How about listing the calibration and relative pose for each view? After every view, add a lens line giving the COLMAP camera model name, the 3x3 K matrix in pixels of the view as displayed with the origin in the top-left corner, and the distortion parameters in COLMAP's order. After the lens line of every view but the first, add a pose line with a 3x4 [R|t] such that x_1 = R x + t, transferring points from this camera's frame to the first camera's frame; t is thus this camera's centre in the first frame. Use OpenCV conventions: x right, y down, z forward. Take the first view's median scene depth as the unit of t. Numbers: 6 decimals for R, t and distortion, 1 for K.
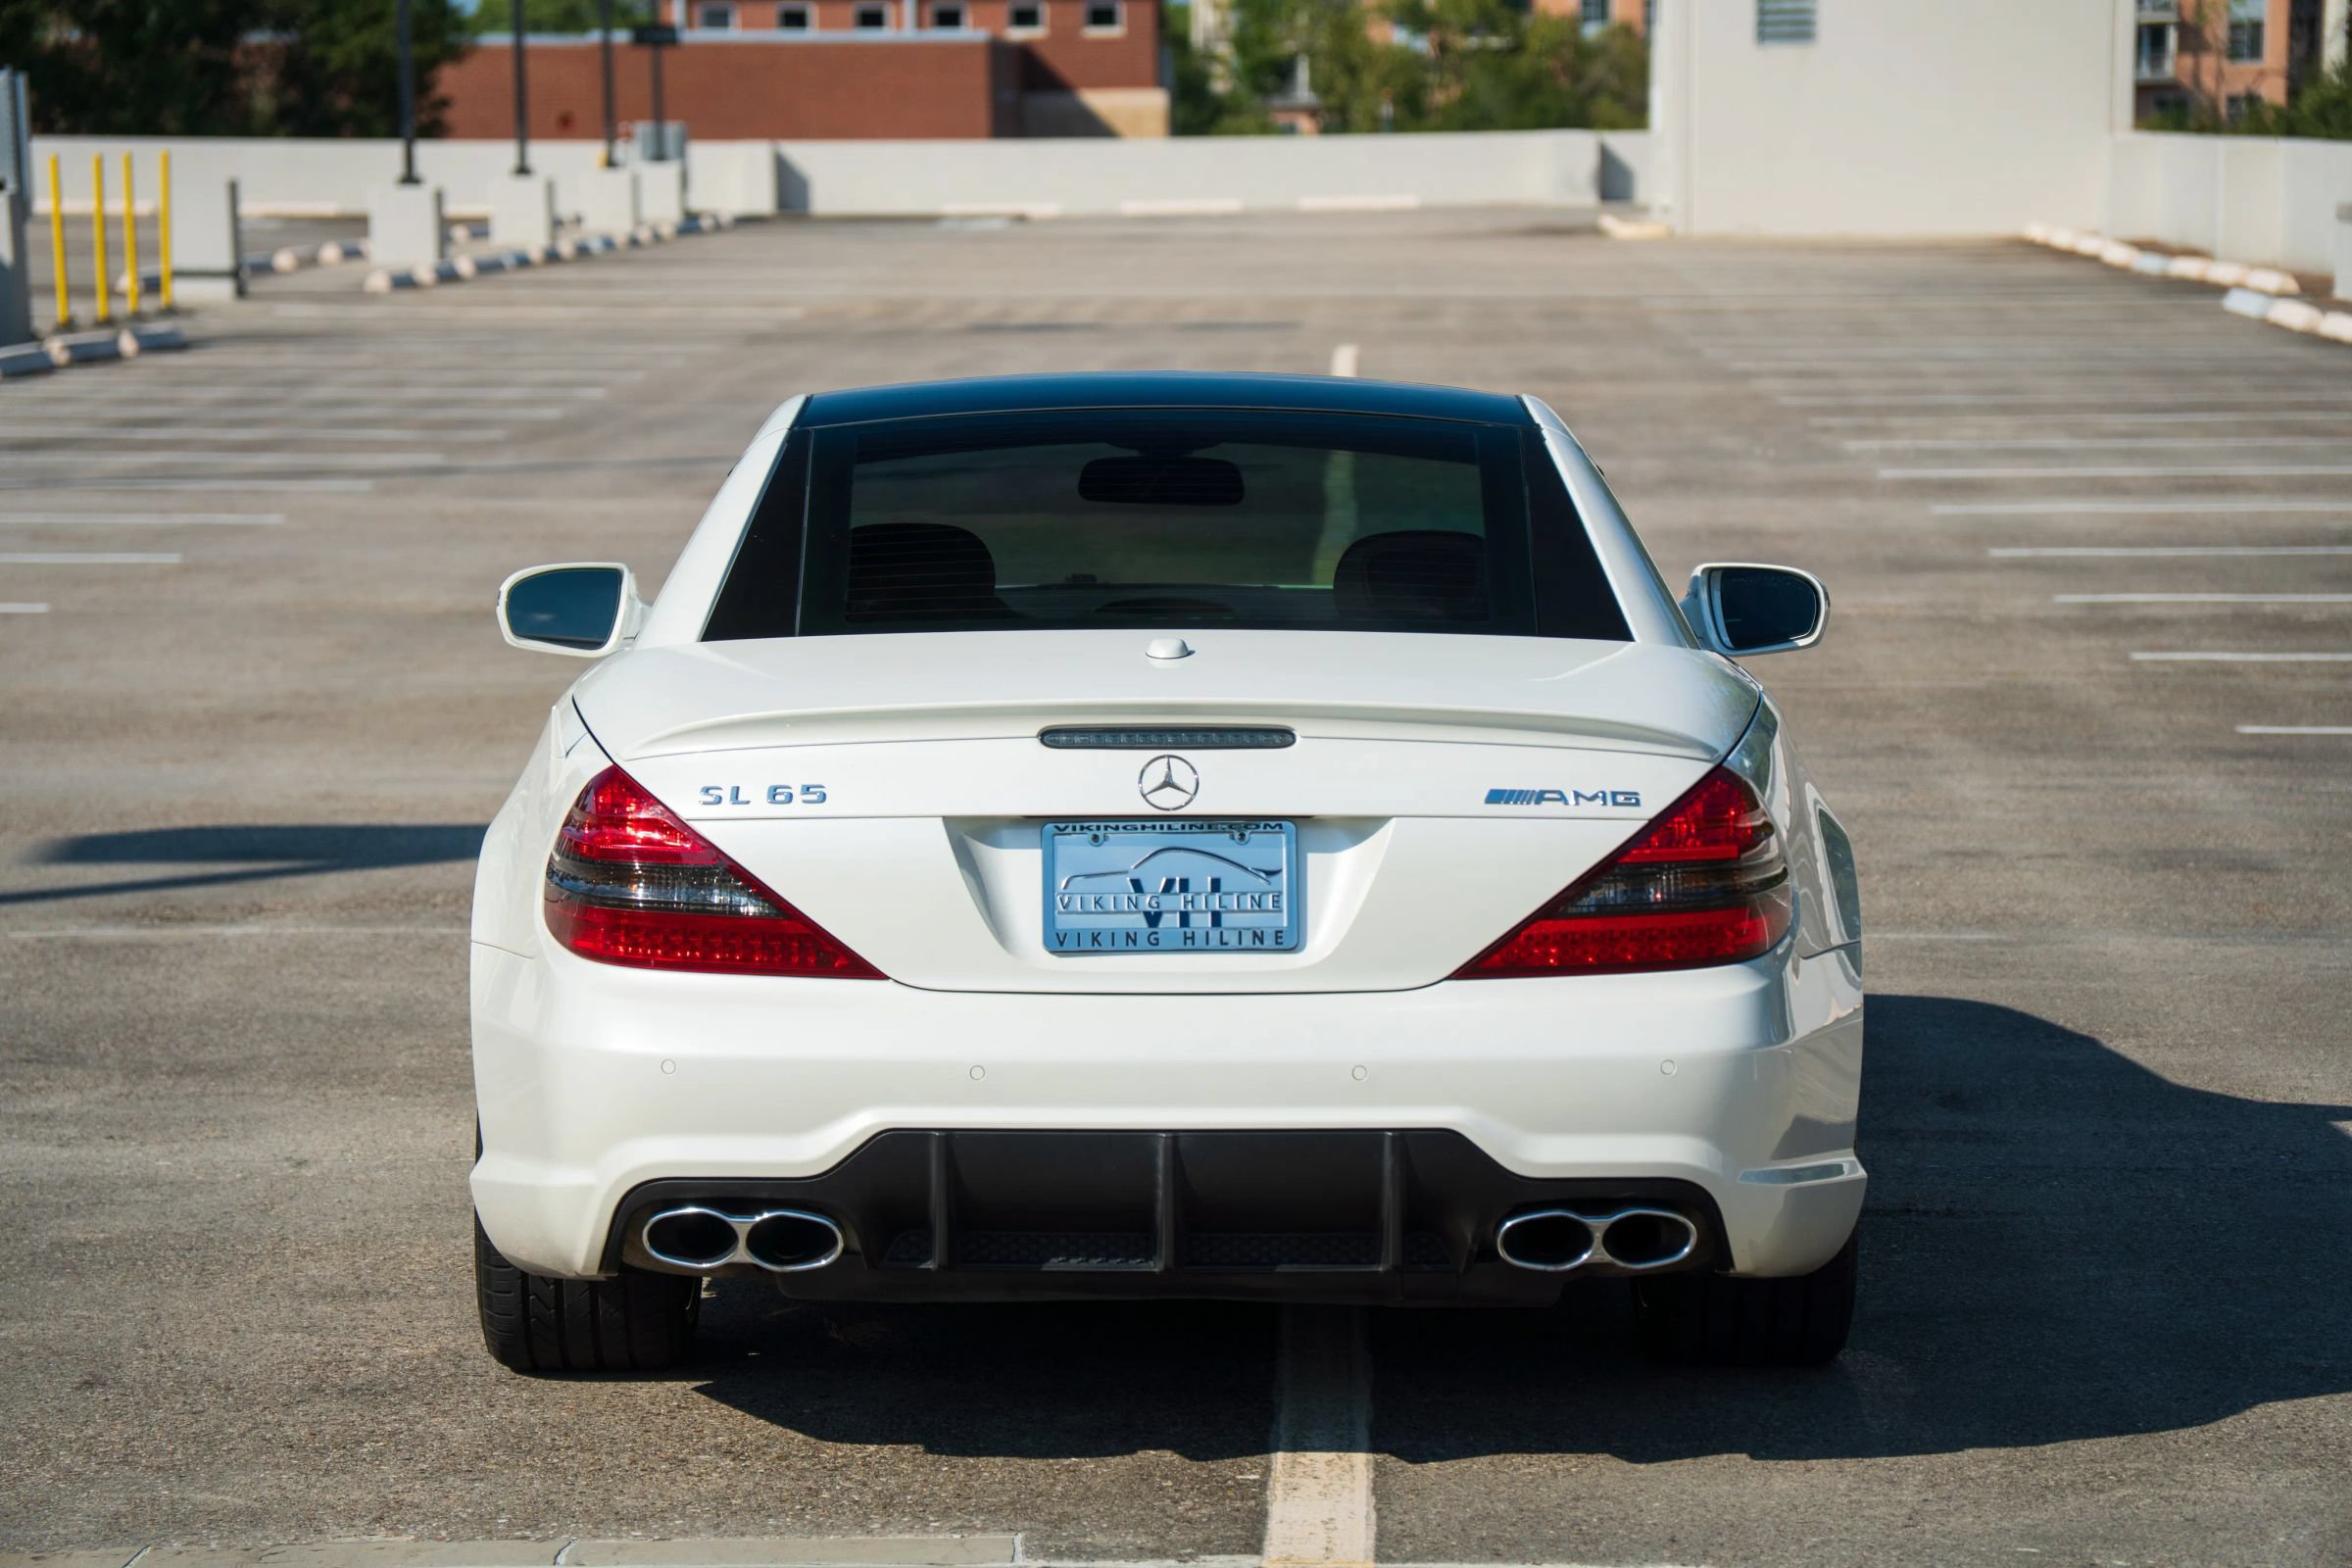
lens RADIAL K [[6404.0, 0, 1173.0], [0, 6404.0, 793.1], [0, 0, 1]] dist [0.925186, 2.372246]
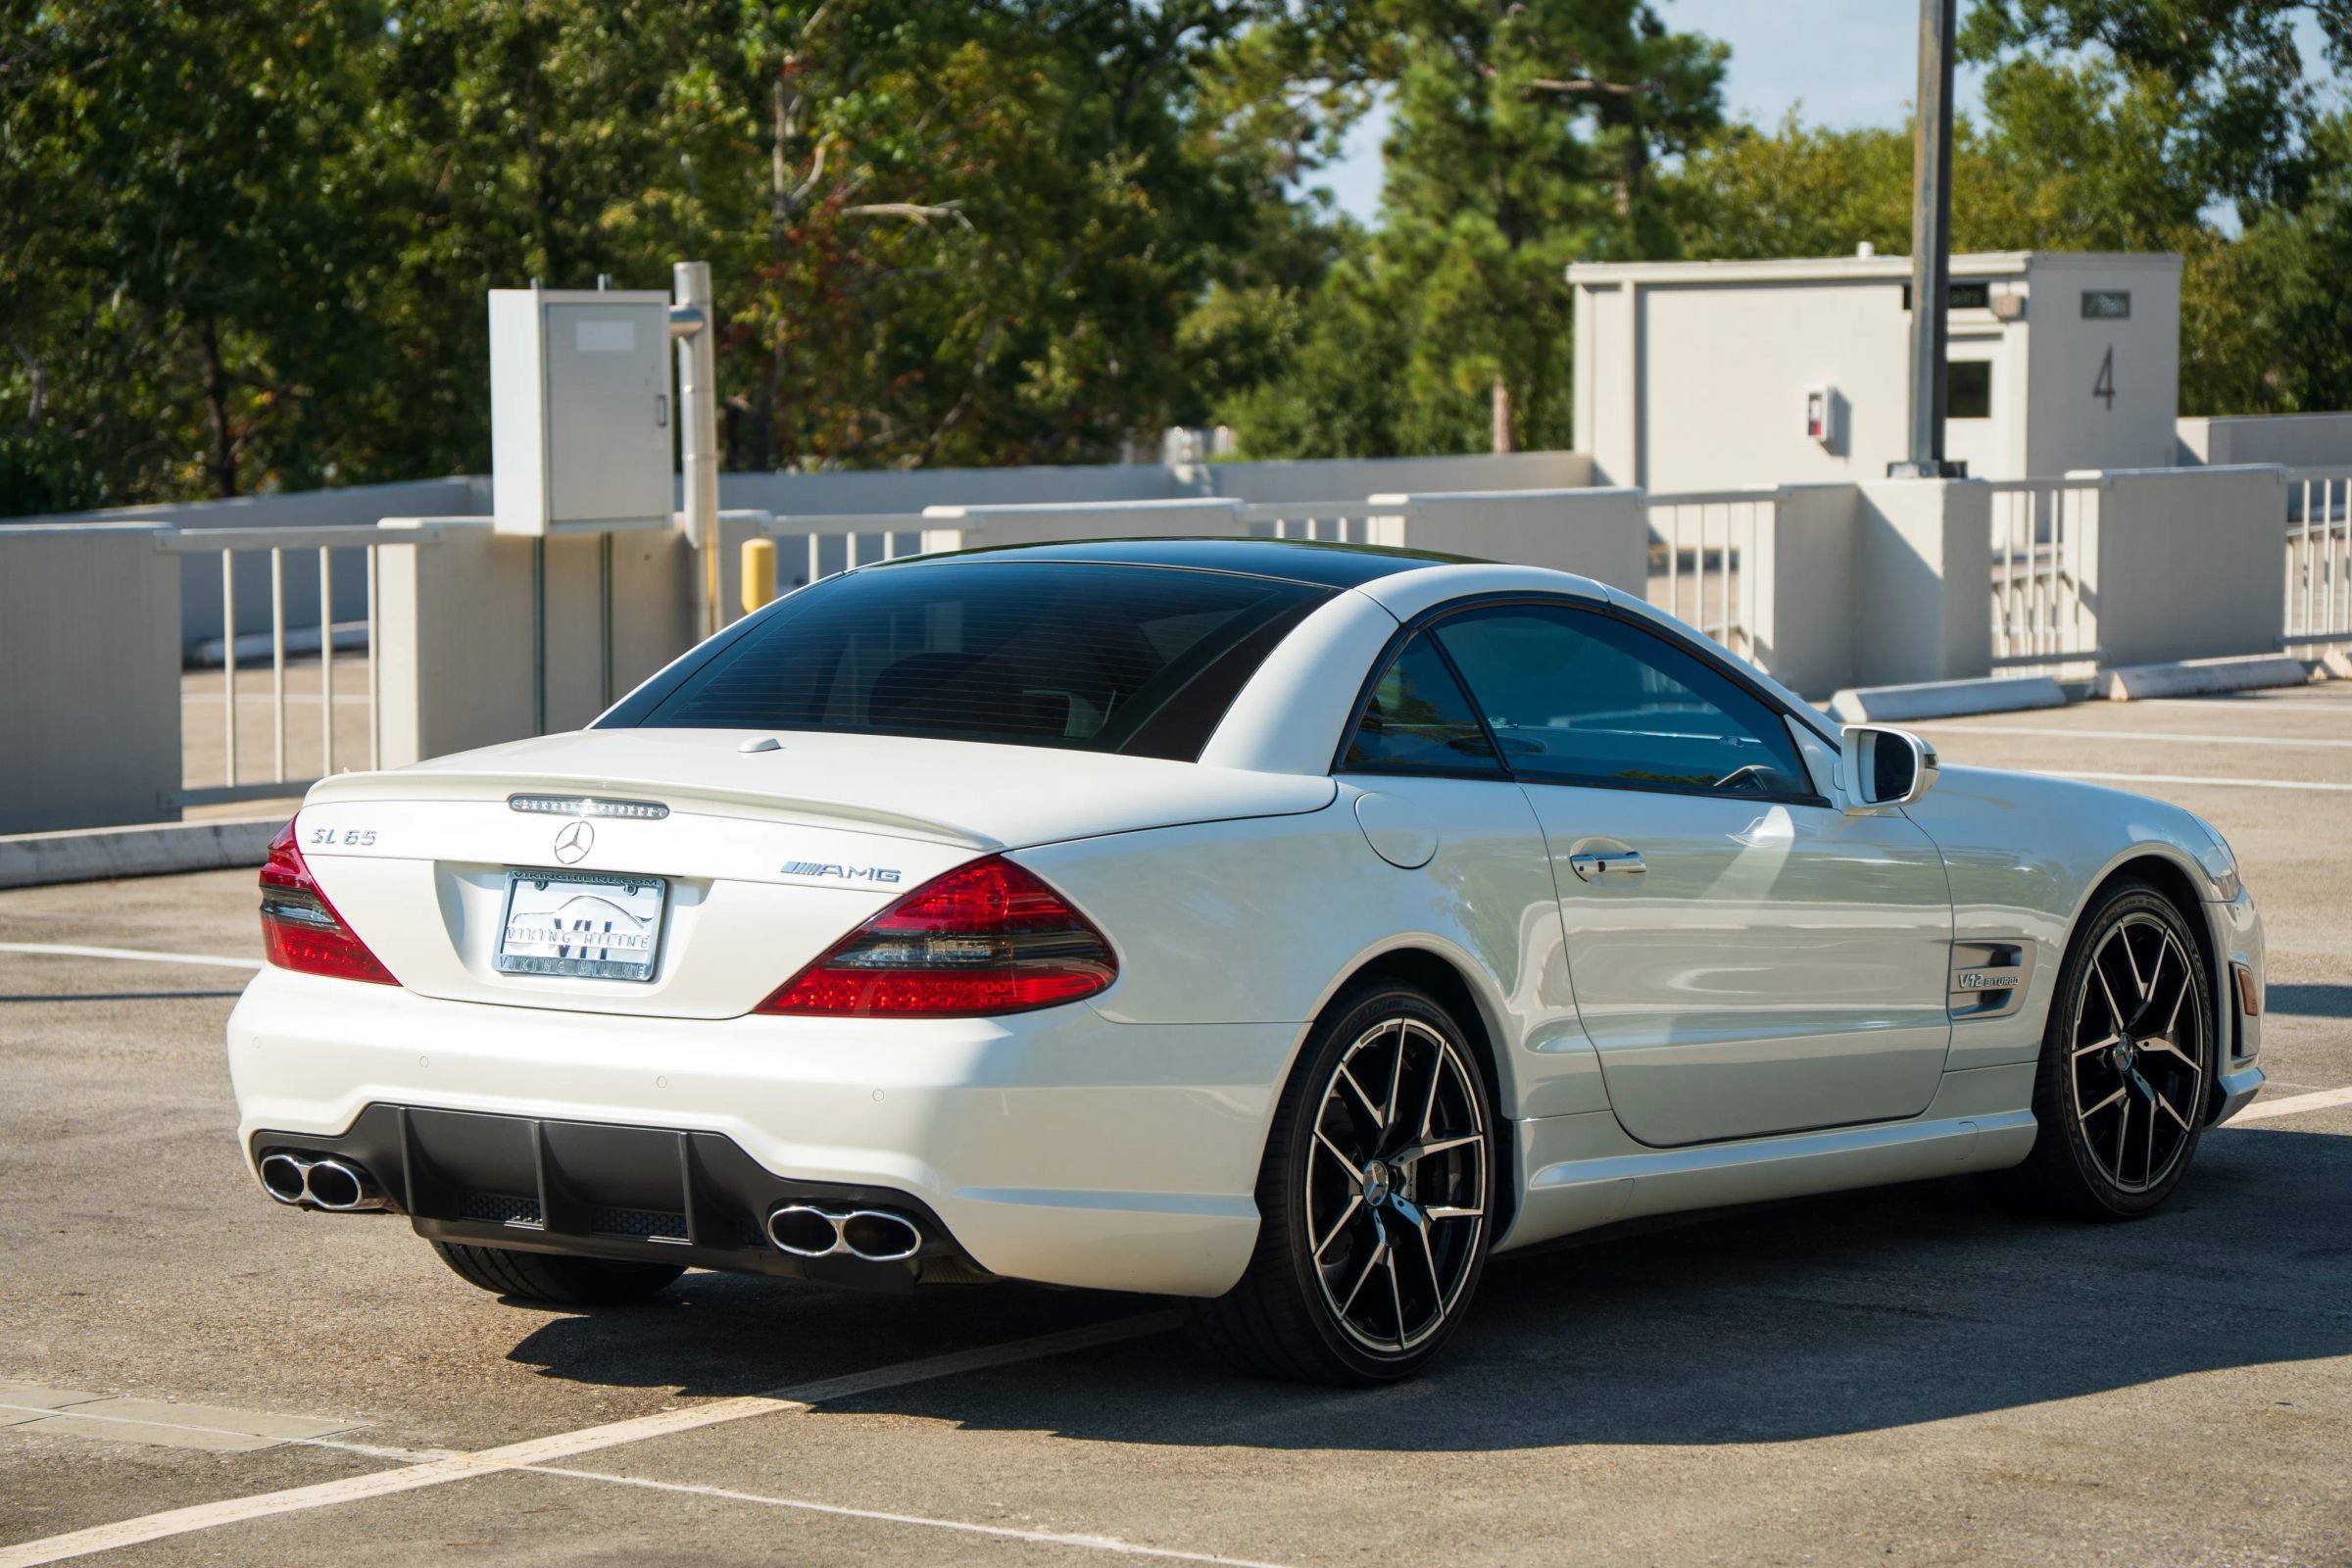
lens RADIAL K [[6404.0, 0, 1173.0], [0, 6404.0, 793.1], [0, 0, 1]] dist [0.925186, 2.372246]
pose [[0.820189, 0.045921, -0.570246, 0.811598], [-0.064619, 0.997831, -0.012588, -0.002912], [0.568431, 0.047174, 0.821378, 0.028562]]
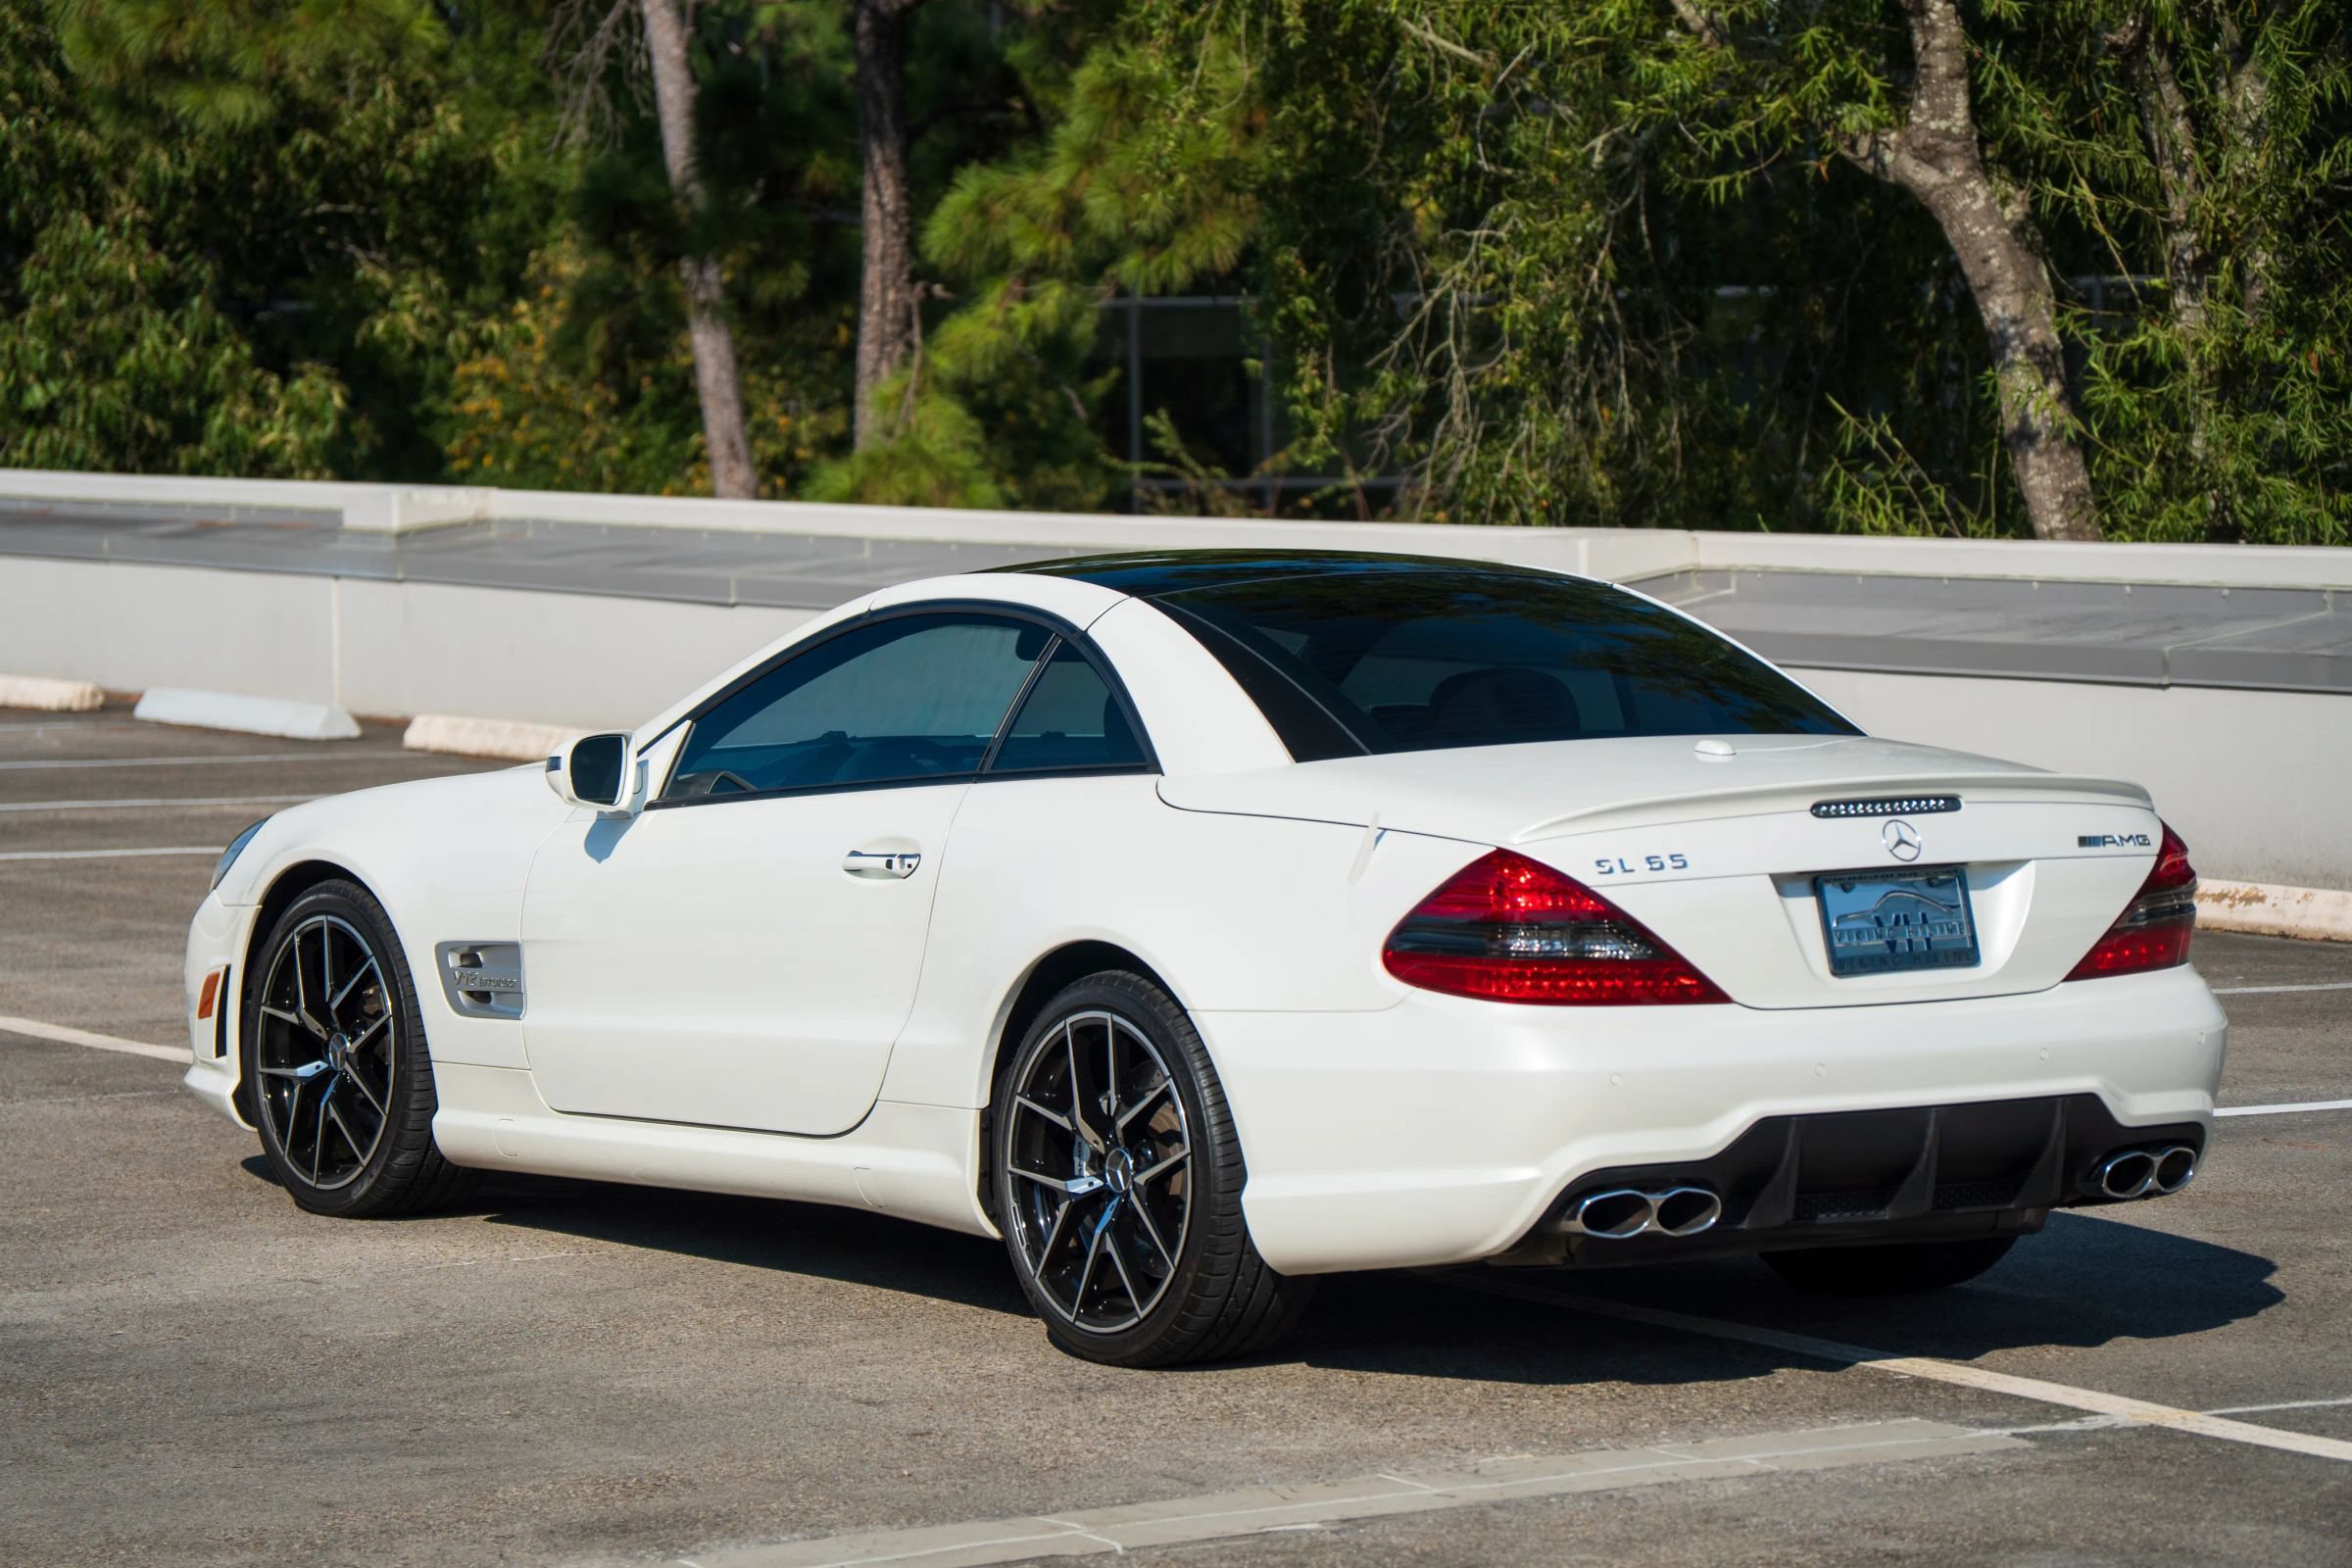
lens RADIAL K [[6710.3, 0, 1176.0], [0, 6710.3, 784.0], [0, 0, 1]] dist [0.855174, 0.029231]
pose [[0.816782, -0.037780, 0.575708, -0.912189], [0.065747, 0.997448, -0.027822, 0.015558], [-0.573188, 0.060576, 0.817182, -0.044681]]
